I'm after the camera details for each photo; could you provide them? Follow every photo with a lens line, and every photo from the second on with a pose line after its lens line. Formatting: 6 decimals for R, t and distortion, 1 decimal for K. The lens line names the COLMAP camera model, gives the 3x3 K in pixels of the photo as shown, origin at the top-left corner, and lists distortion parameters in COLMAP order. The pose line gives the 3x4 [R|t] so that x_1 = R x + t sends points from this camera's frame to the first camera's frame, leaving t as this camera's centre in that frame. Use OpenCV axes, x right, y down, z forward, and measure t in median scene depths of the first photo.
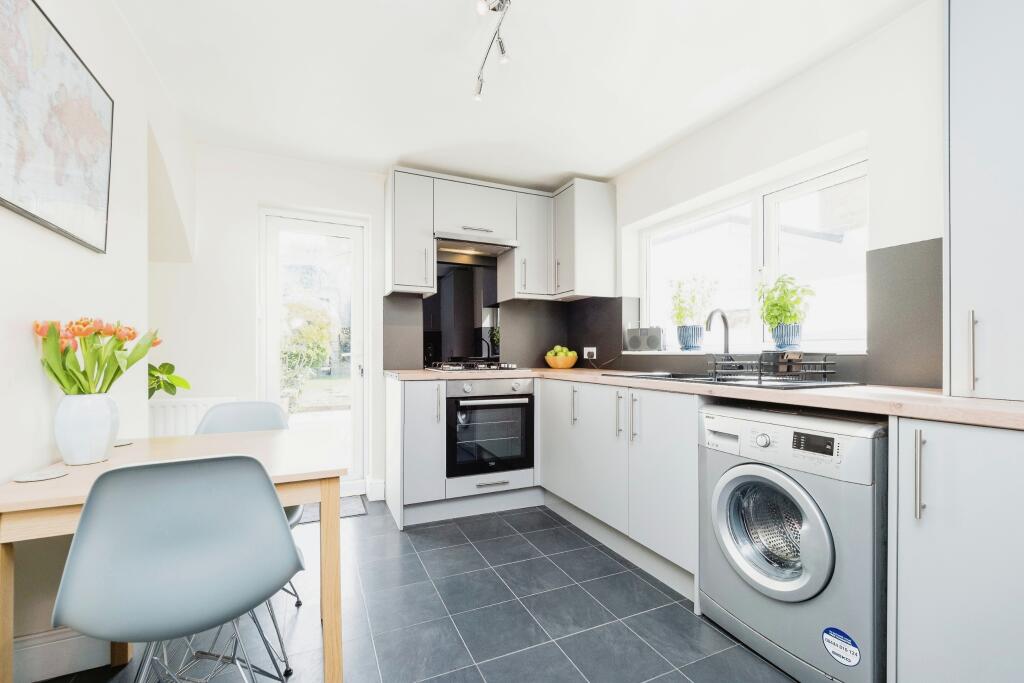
lens RADIAL K [[440.2, 0, 512.8], [0, 440.2, 351.0], [0, 0, 1]] dist [-0.012834, 0.000282]
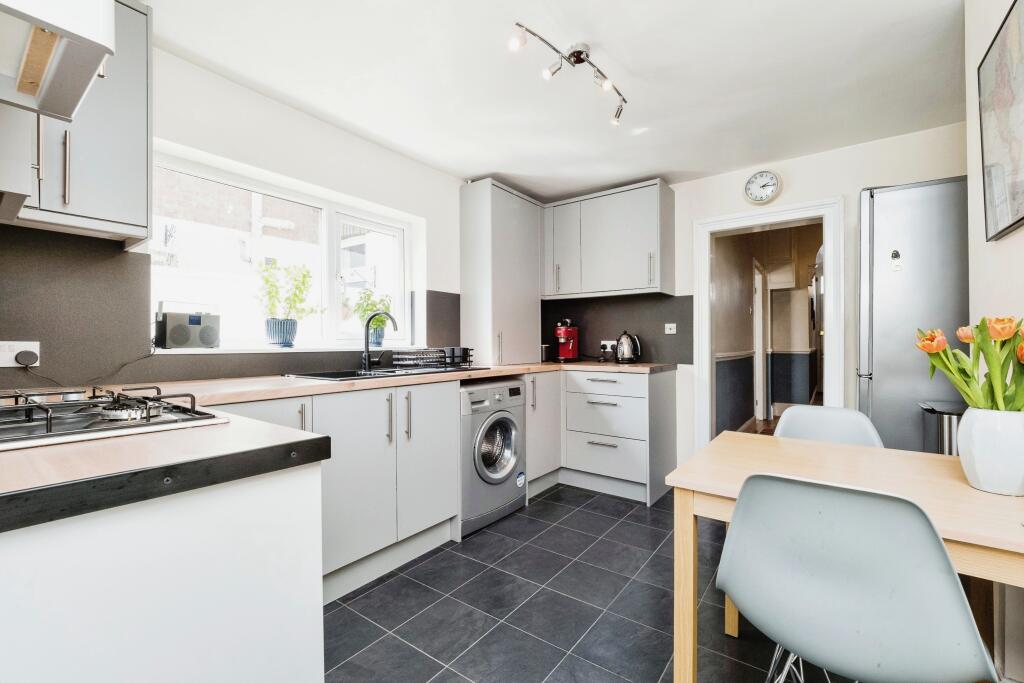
lens RADIAL K [[440.2, 0, 512.6], [0, 440.2, 341.1], [0, 0, 1]] dist [-0.012834, 0.000282]
pose [[-0.493537, 0.011199, 0.869652, -0.853364], [0.002761, 0.999932, -0.011309, -0.004881], [-0.869720, -0.003180, -0.493535, 1.533162]]
